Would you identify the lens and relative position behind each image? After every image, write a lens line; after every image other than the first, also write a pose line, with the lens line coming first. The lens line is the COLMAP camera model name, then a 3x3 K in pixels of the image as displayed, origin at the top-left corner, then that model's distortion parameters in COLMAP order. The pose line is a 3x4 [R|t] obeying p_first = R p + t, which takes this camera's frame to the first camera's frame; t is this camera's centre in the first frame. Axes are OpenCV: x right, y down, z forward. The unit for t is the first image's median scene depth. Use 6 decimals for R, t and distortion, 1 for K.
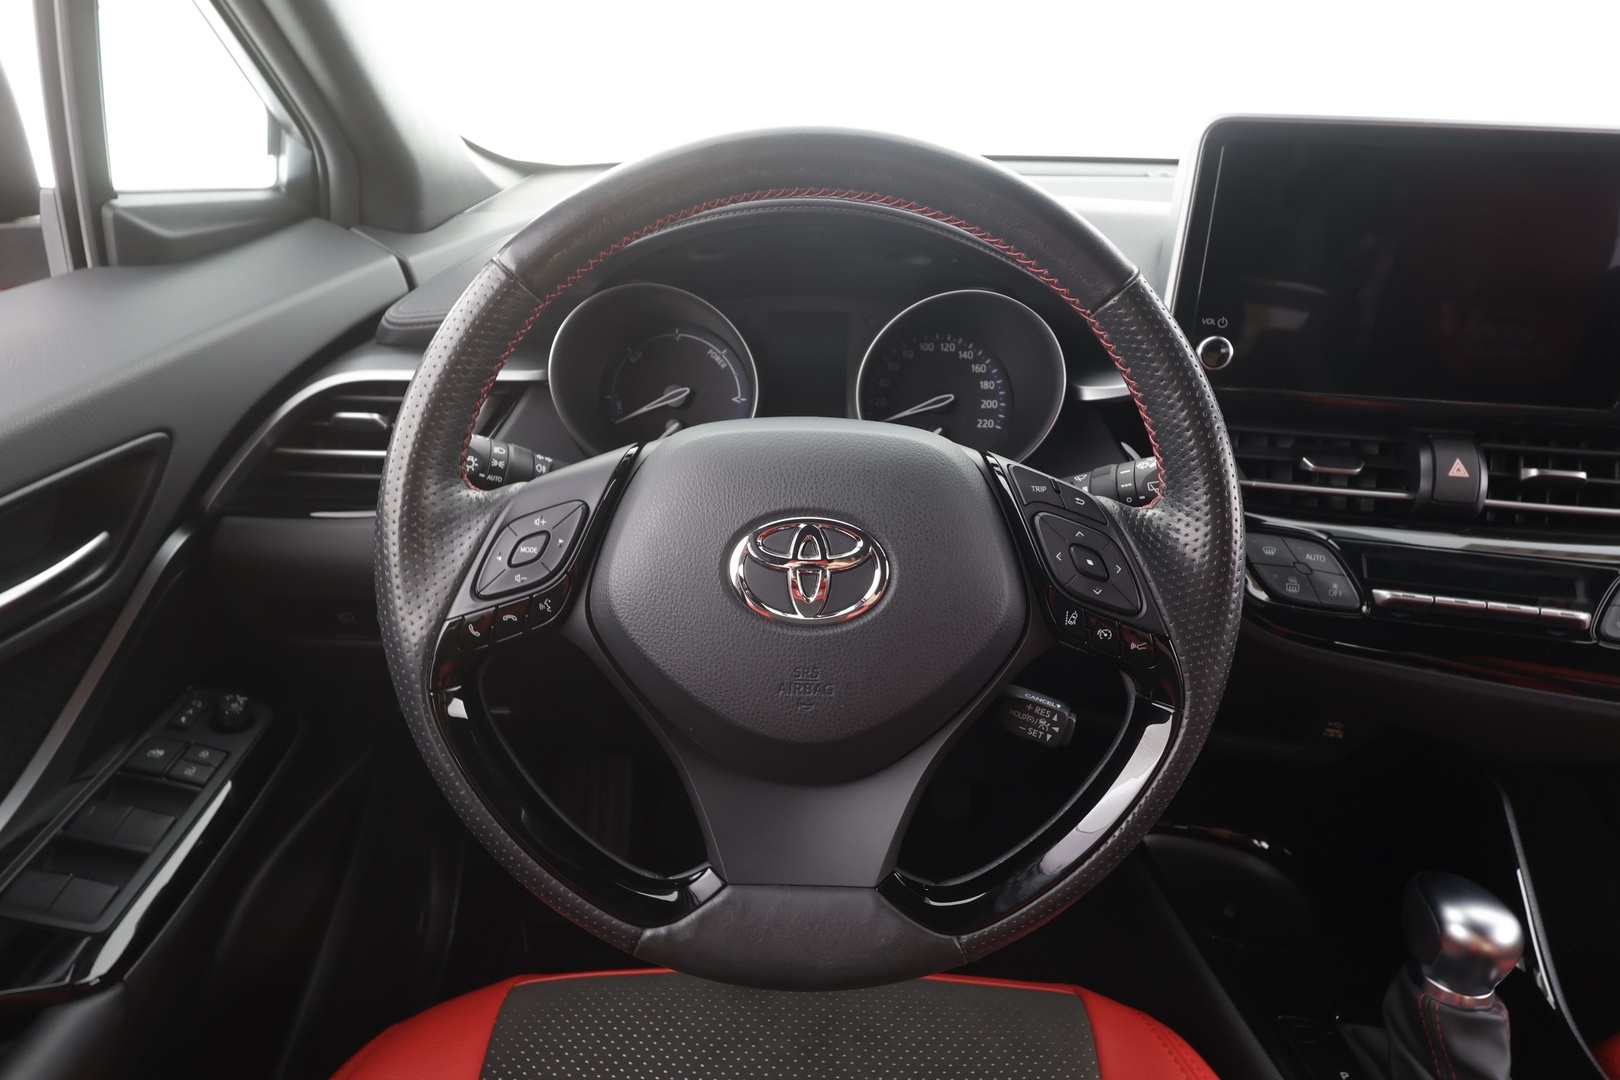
lens RADIAL K [[946.8, 0, 810.0], [0, 946.8, 540.0], [0, 0, 1]] dist [0.001486, 0.000956]
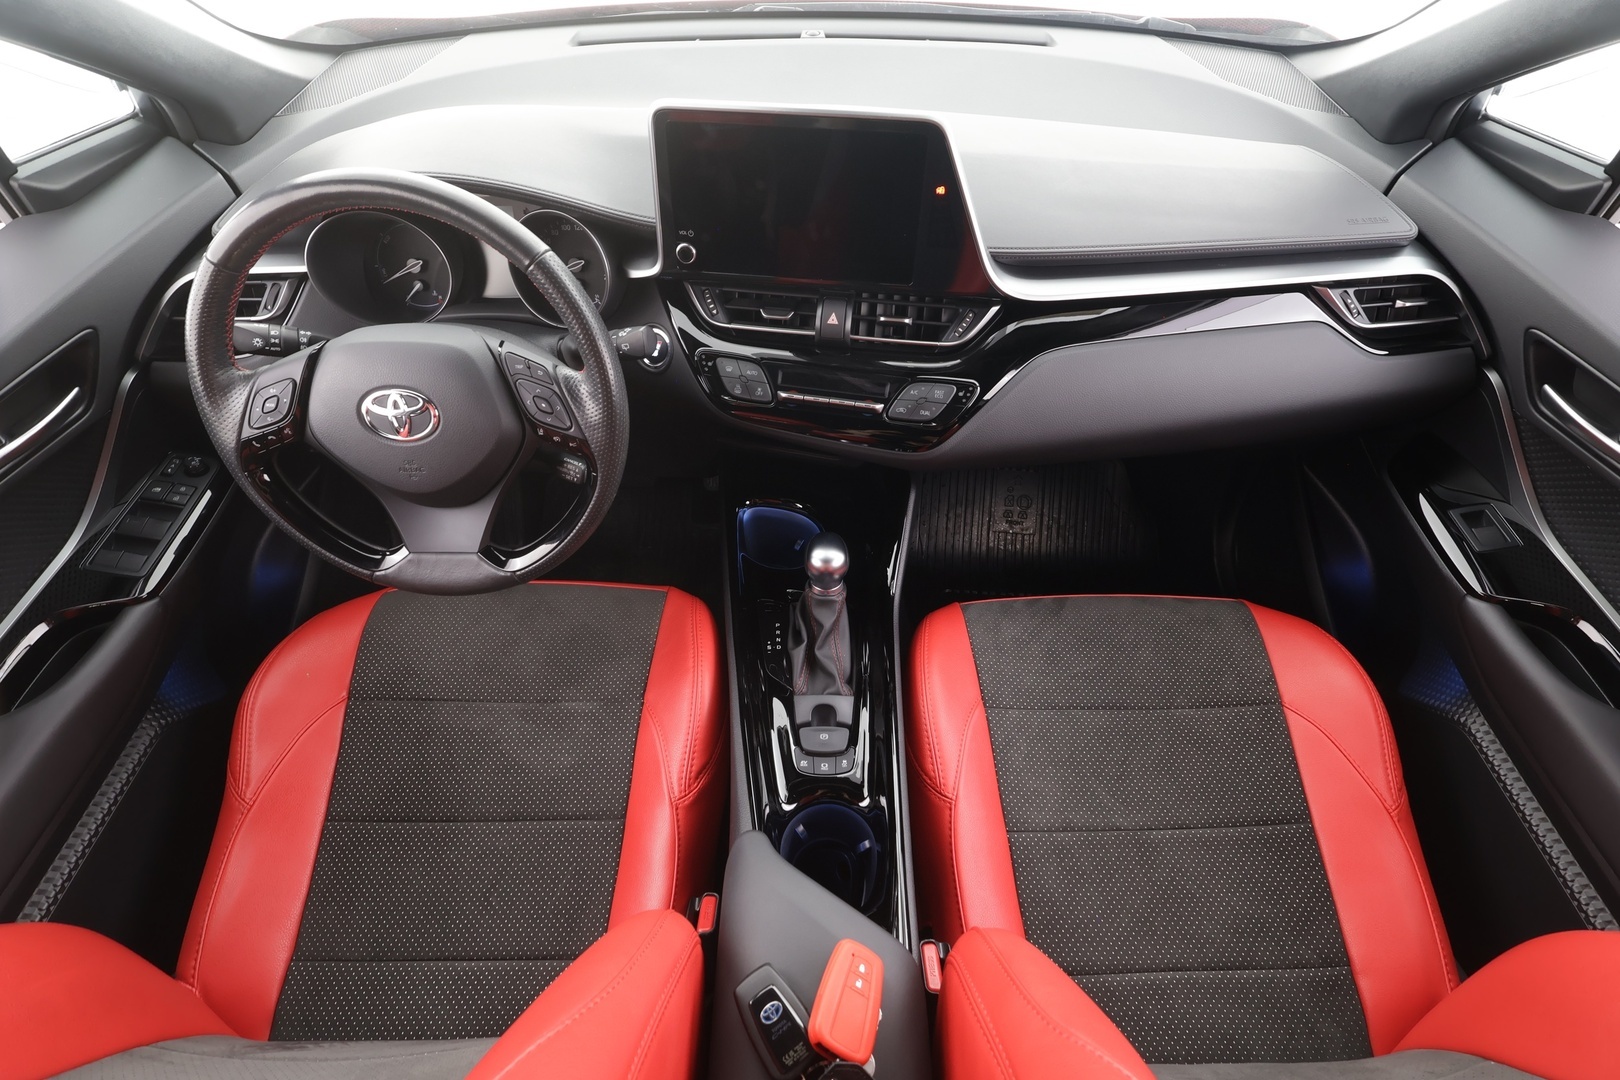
lens RADIAL K [[764.2, 0, 810.0], [0, 764.2, 540.0], [0, 0, 1]] dist [0.002342, 0.001288]
pose [[0.999506, -0.016908, -0.026491, 0.732455], [0.025719, 0.924501, 0.380311, -0.257357], [0.018060, -0.380804, 0.924479, -0.499758]]
